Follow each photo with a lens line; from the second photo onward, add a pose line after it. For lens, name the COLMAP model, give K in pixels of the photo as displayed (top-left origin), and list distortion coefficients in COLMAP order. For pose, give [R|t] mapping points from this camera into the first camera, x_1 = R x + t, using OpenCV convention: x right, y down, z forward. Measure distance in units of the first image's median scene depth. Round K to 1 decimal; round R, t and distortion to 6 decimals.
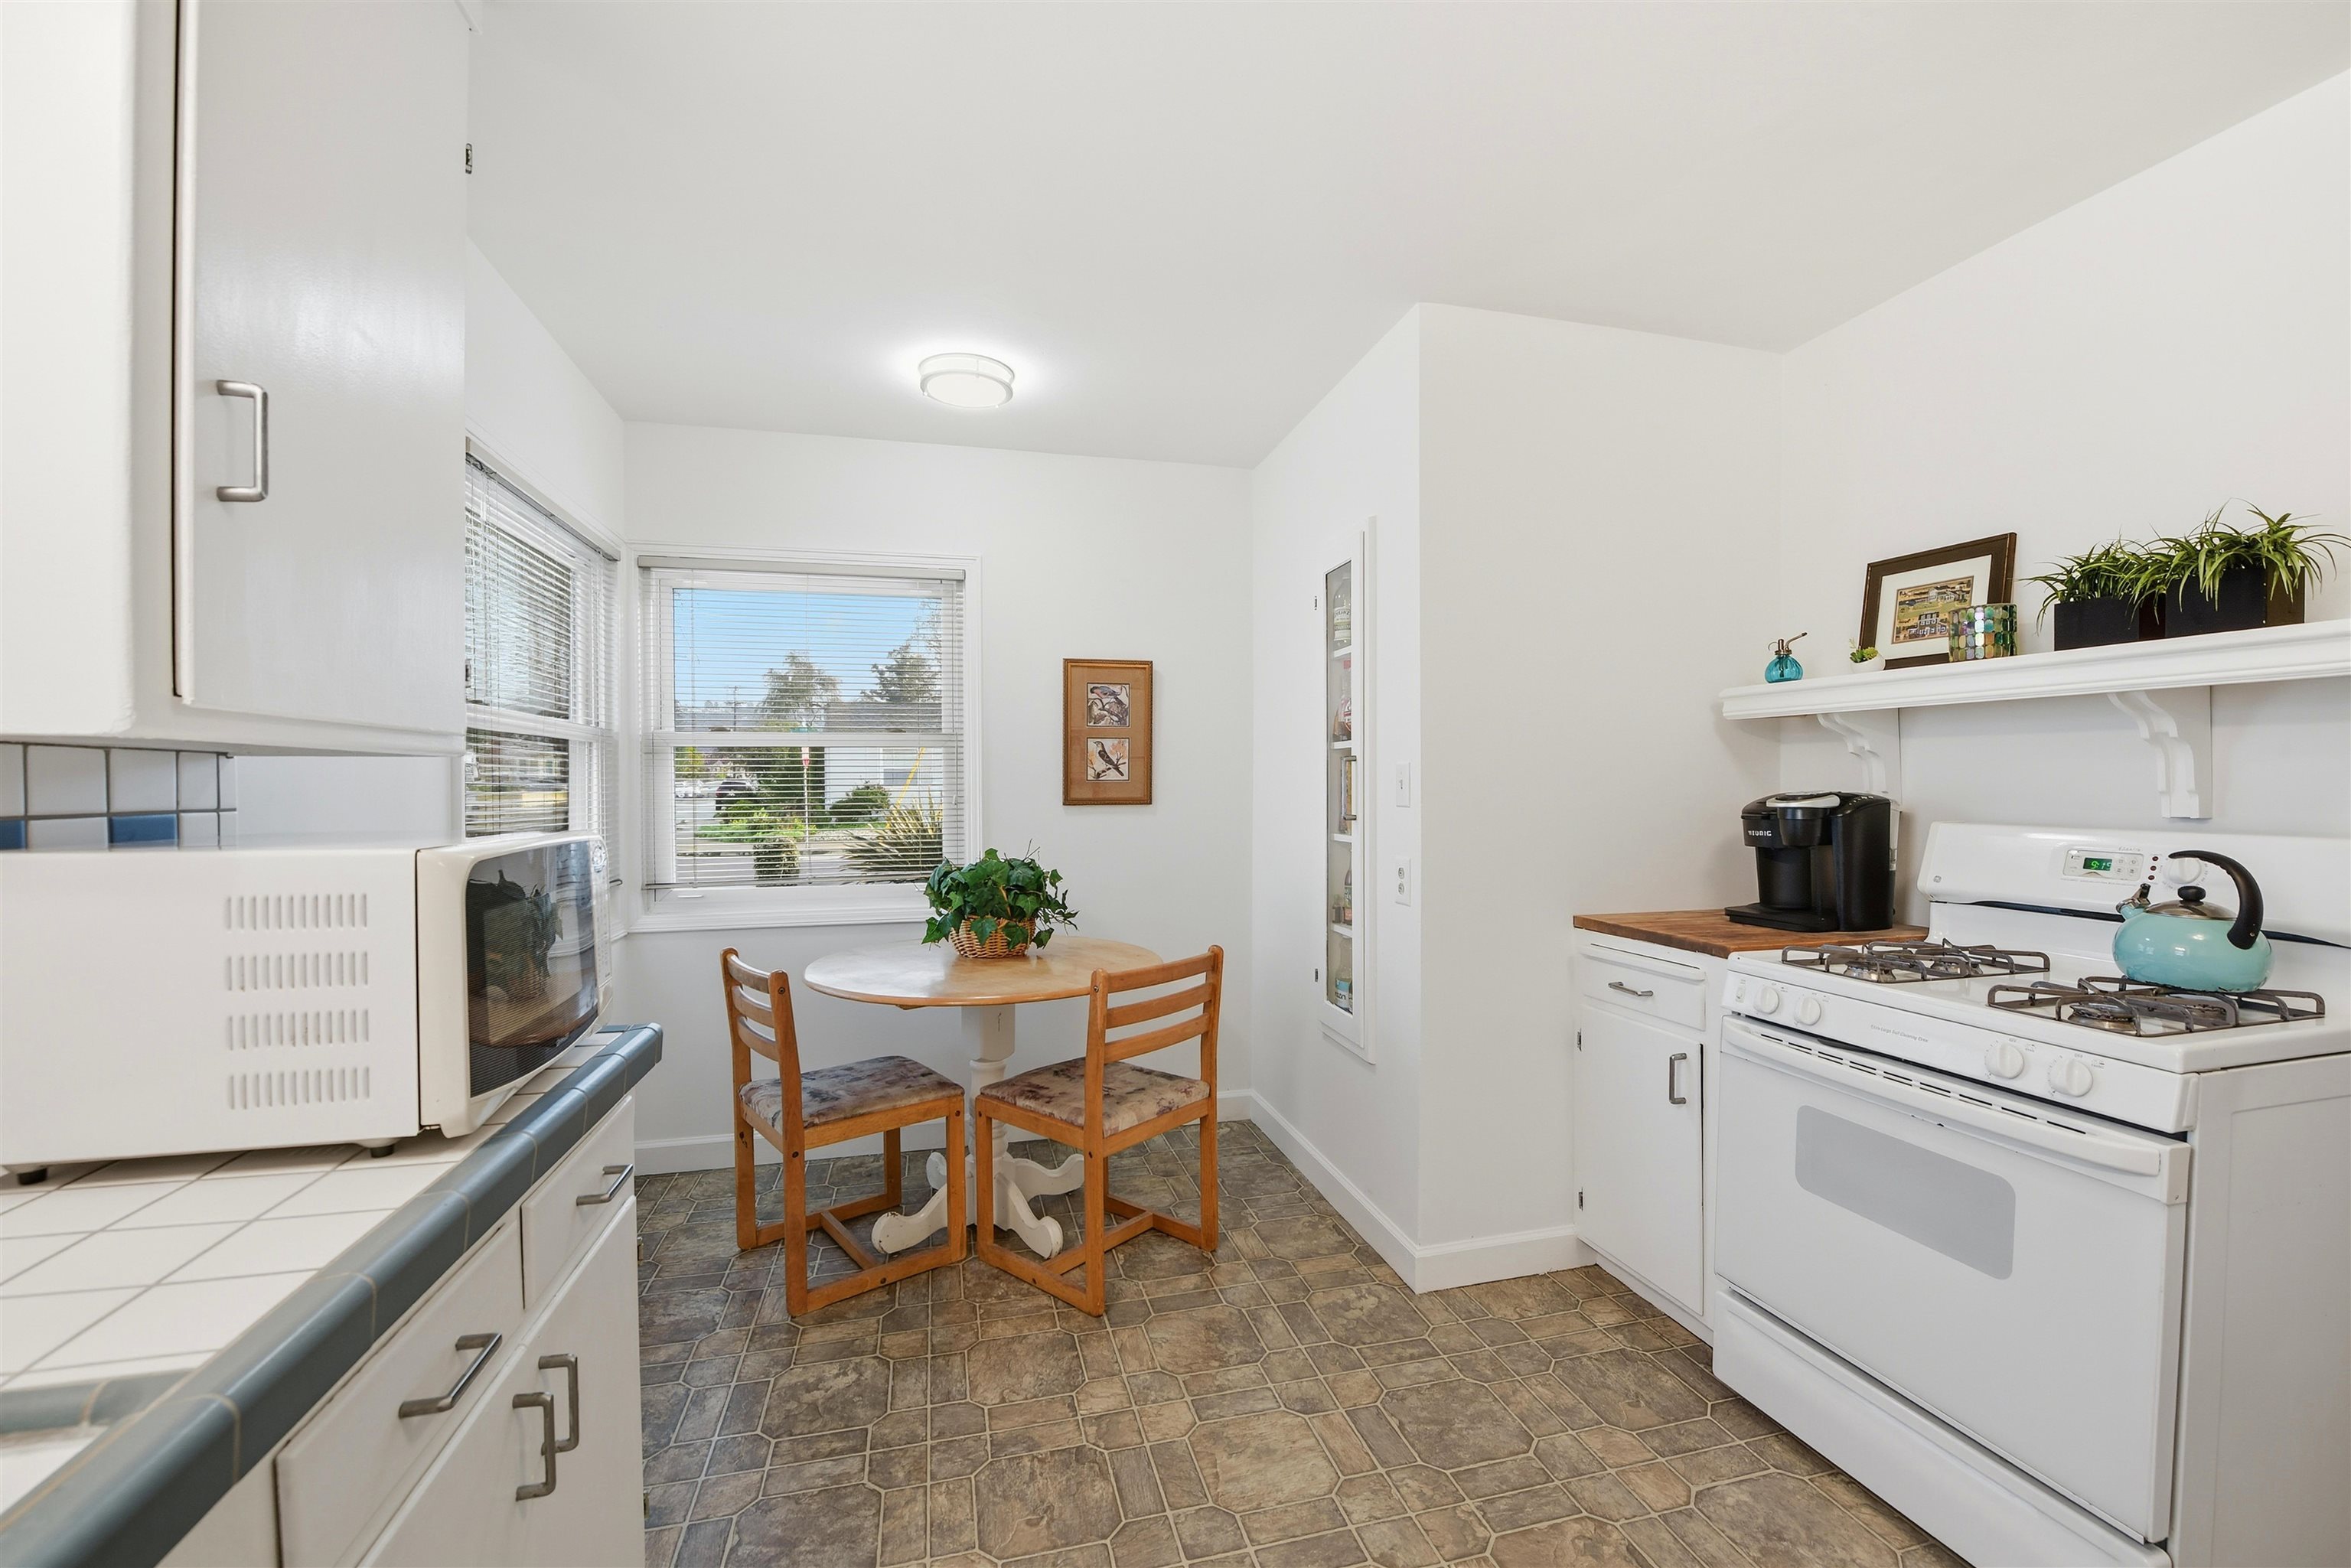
lens RADIAL K [[946.3, 0, 1181.8], [0, 946.3, 808.3], [0, 0, 1]] dist [-0.029044, -0.000127]
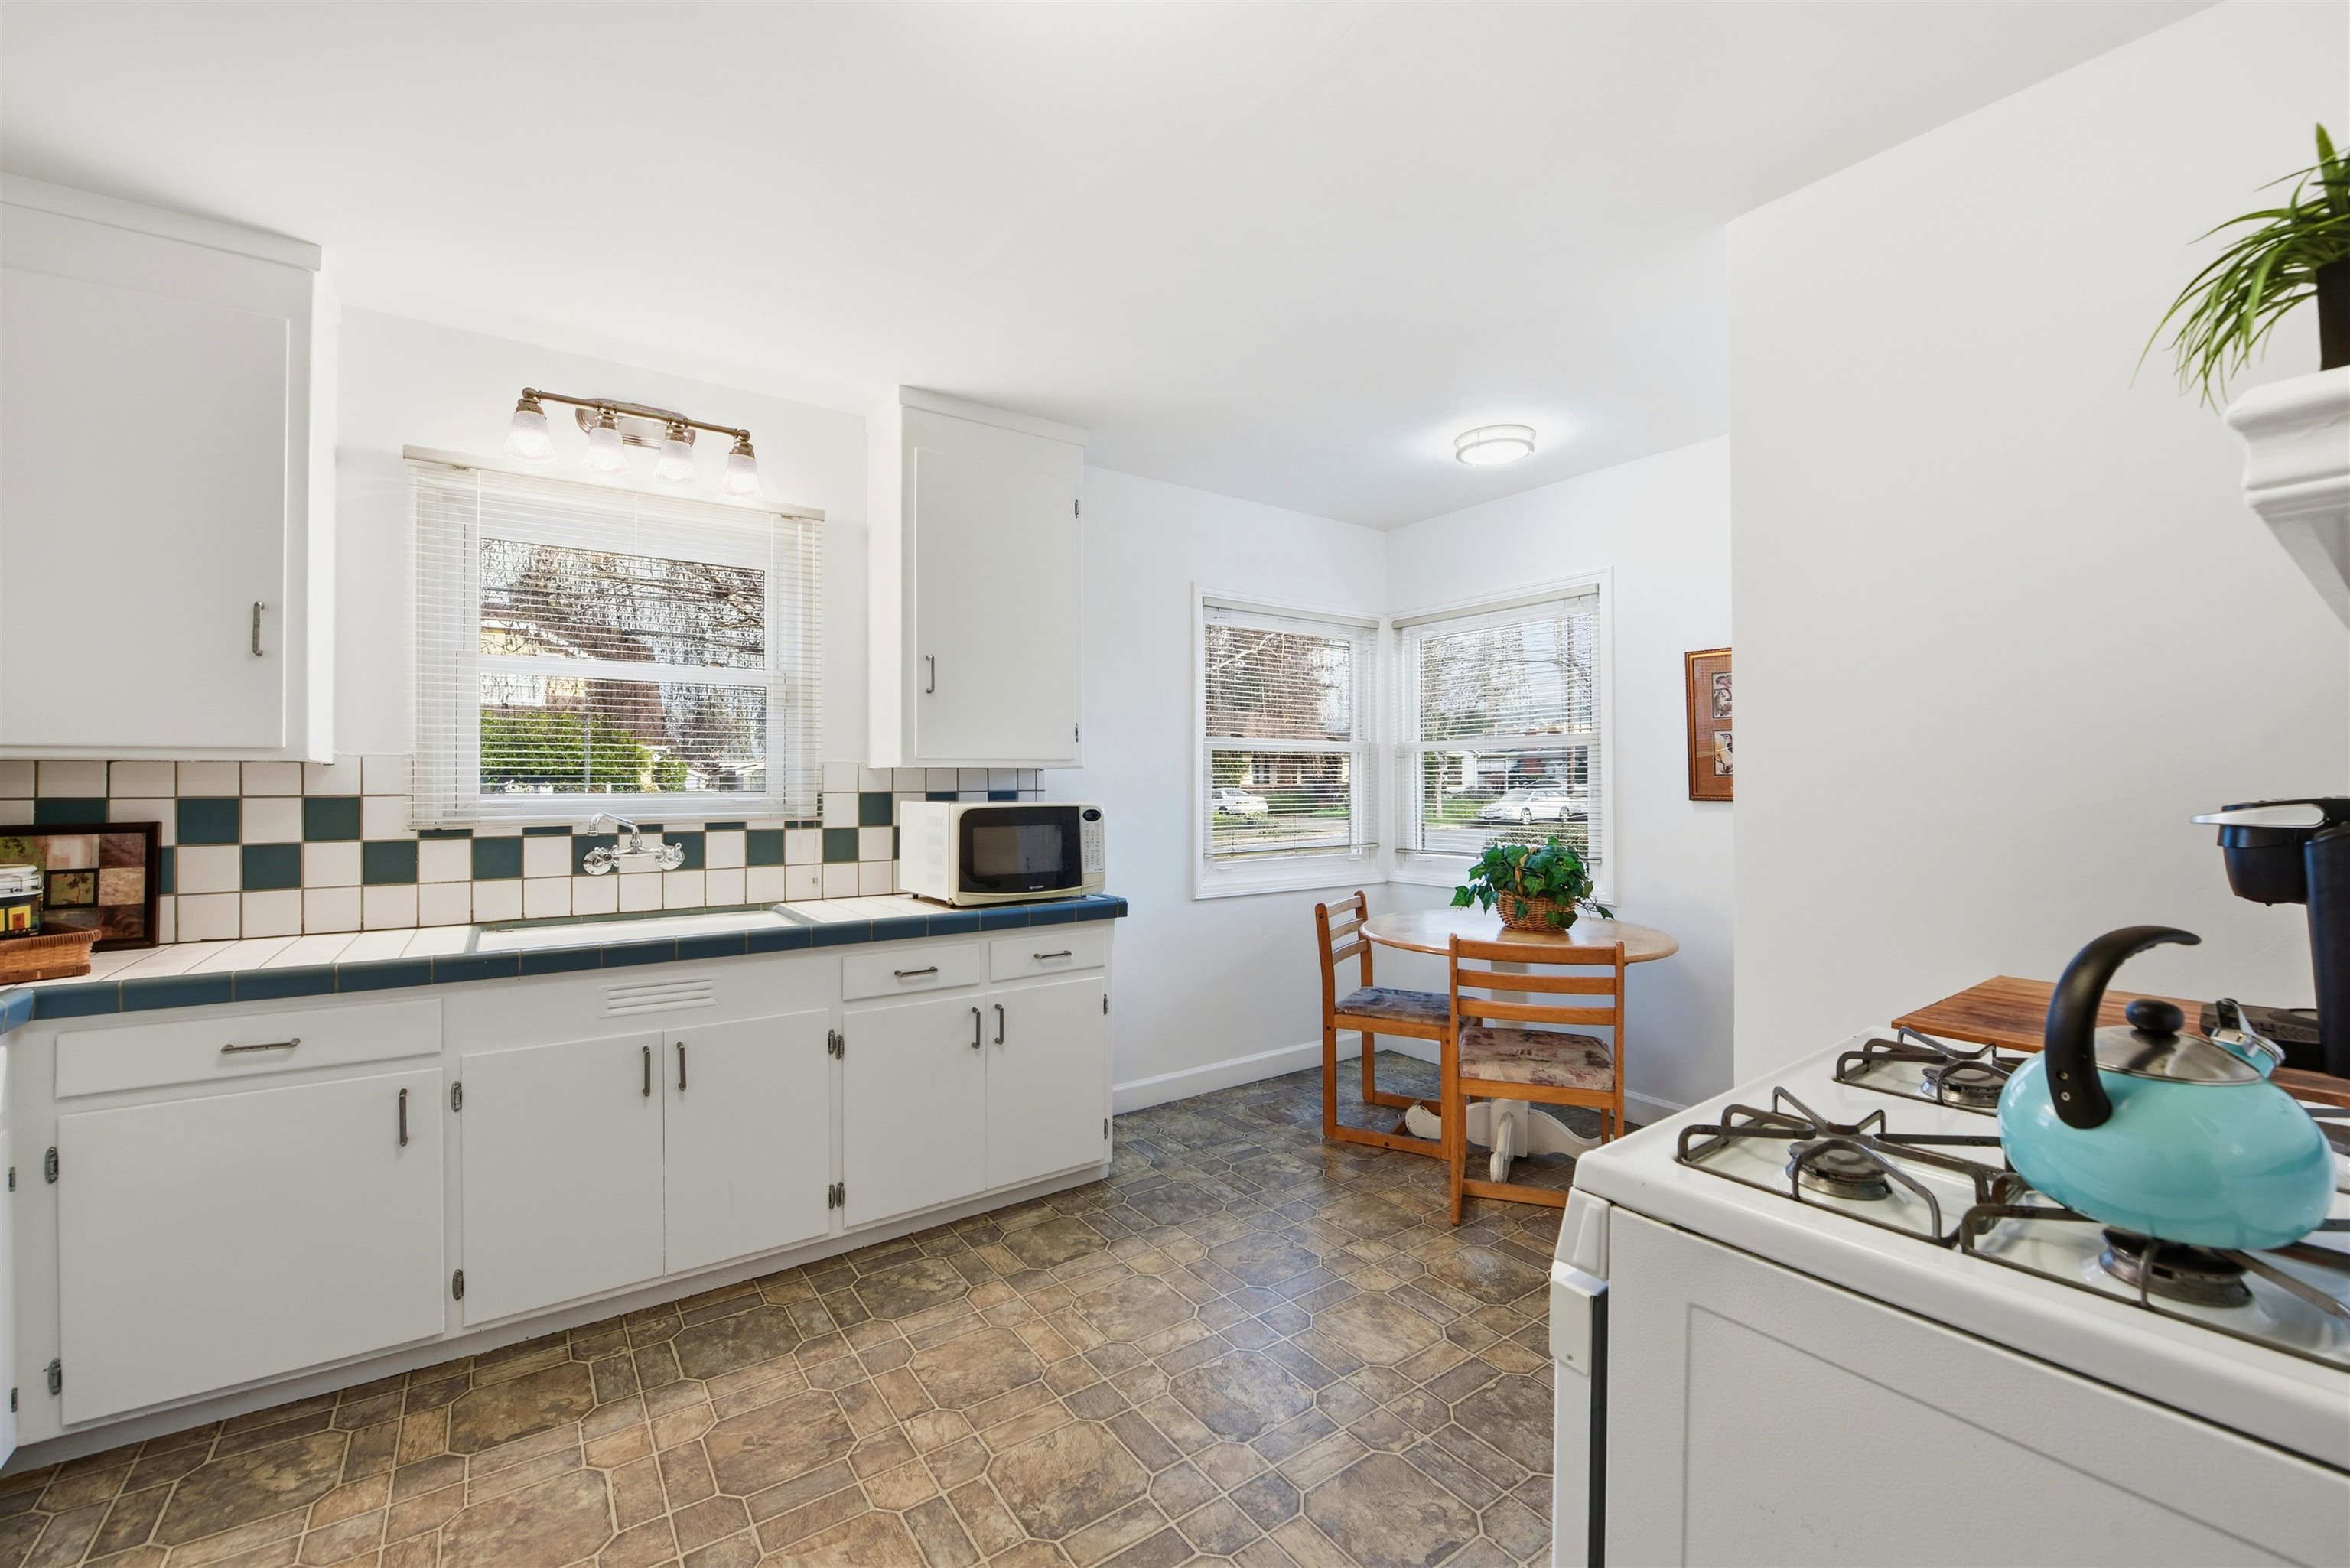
lens RADIAL K [[948.4, 0, 1179.3], [0, 948.4, 779.2], [0, 0, 1]] dist [-0.017007, 0.000048]
pose [[0.355007, 0.000397, -0.934864, 0.827310], [-0.018635, 0.999804, -0.006652, -0.011394], [0.934678, 0.019782, 0.354944, 0.212818]]
